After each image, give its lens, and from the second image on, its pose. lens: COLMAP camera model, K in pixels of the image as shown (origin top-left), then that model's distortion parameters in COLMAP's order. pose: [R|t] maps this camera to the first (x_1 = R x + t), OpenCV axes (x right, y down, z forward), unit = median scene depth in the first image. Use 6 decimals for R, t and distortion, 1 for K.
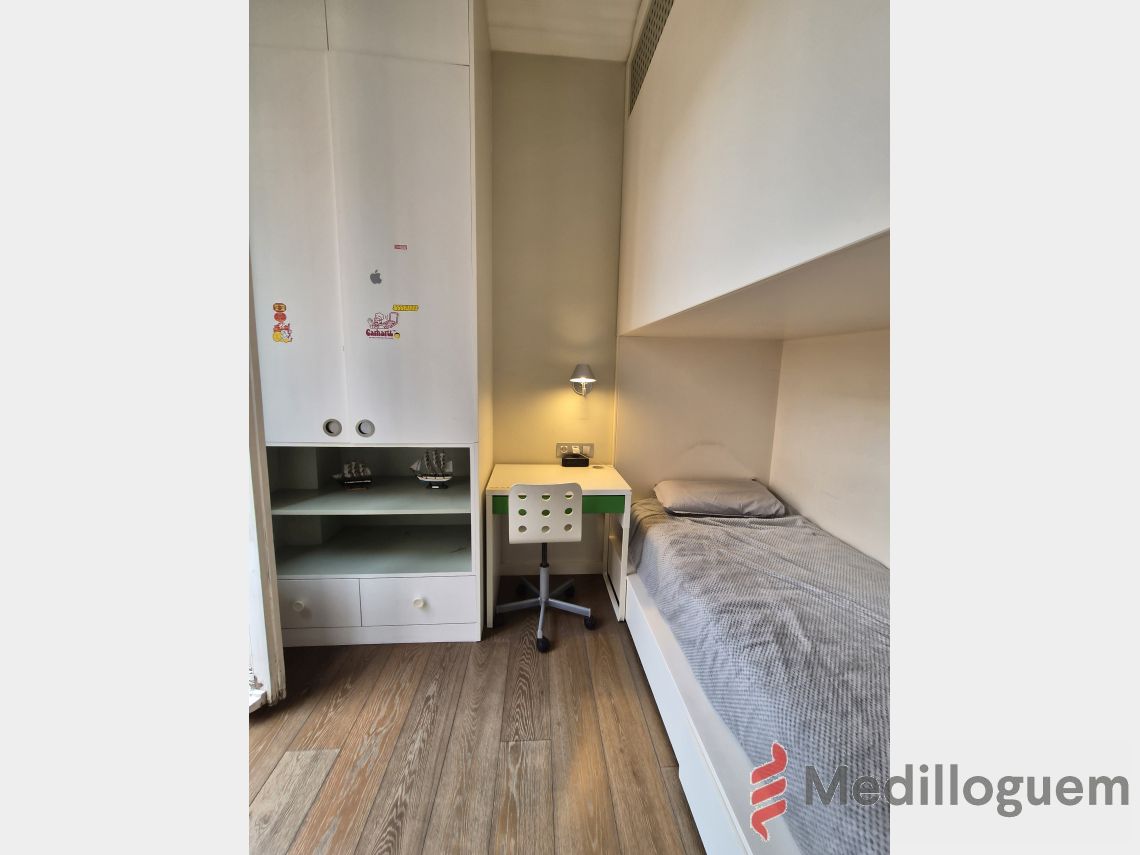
lens RADIAL K [[381.3, 0, 559.5], [0, 381.3, 423.4], [0, 0, 1]] dist [0.007368, 0.000720]
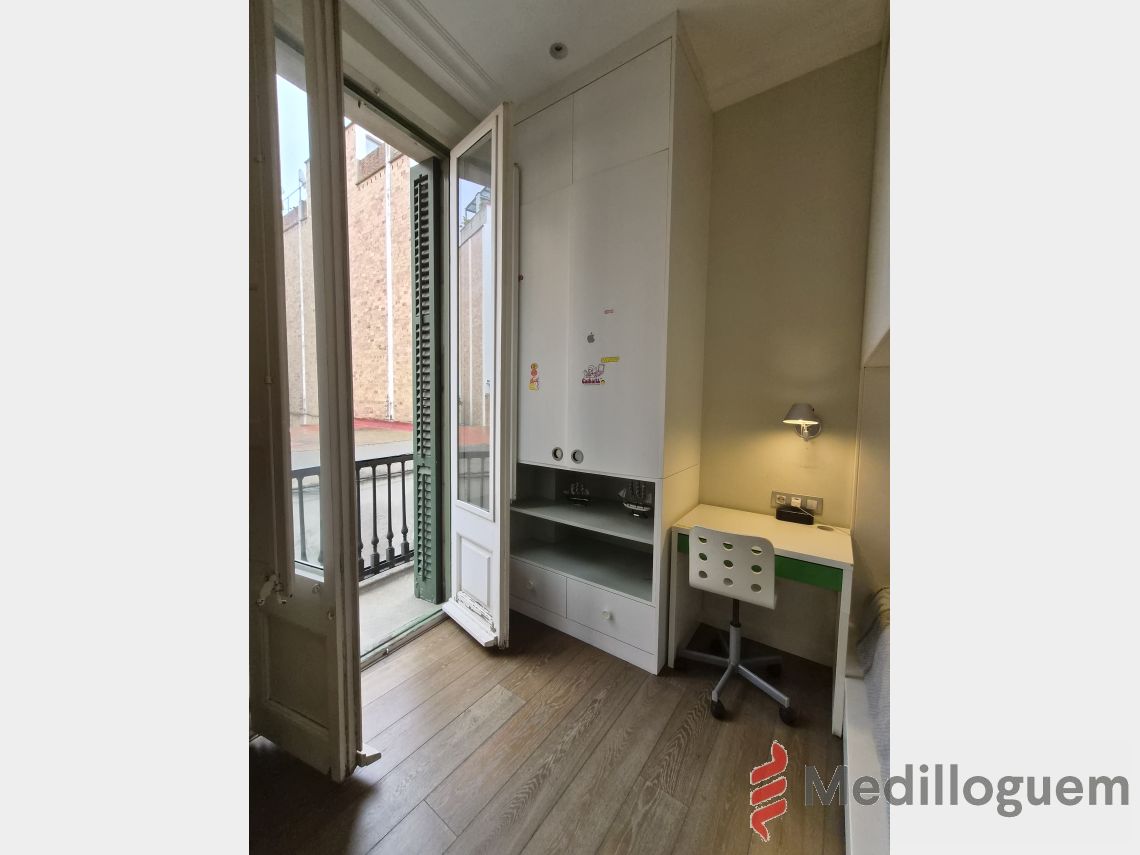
lens RADIAL K [[381.3, 0, 564.8], [0, 381.3, 423.4], [0, 0, 1]] dist [0.007368, 0.000720]
pose [[0.769996, 0.029427, -0.637370, 0.244347], [-0.084152, 0.994893, -0.055729, -0.020352], [0.632475, 0.096547, 0.768540, -0.000116]]
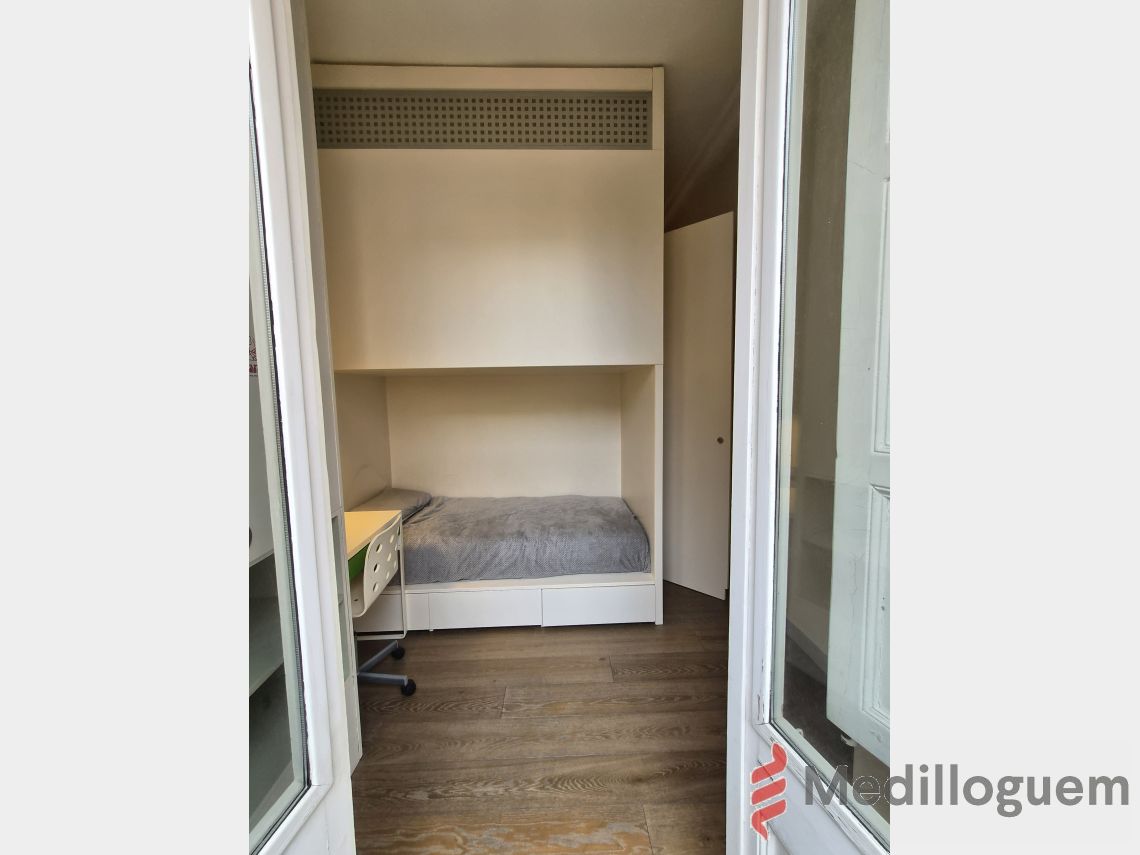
lens RADIAL K [[381.3, 0, 567.6], [0, 381.3, 427.3], [0, 0, 1]] dist [0.007368, 0.000720]
pose [[0.021118, -0.102266, 0.994533, -0.956654], [0.157322, 0.982702, 0.097709, -0.106414], [-0.987322, 0.154398, 0.036842, 0.474279]]
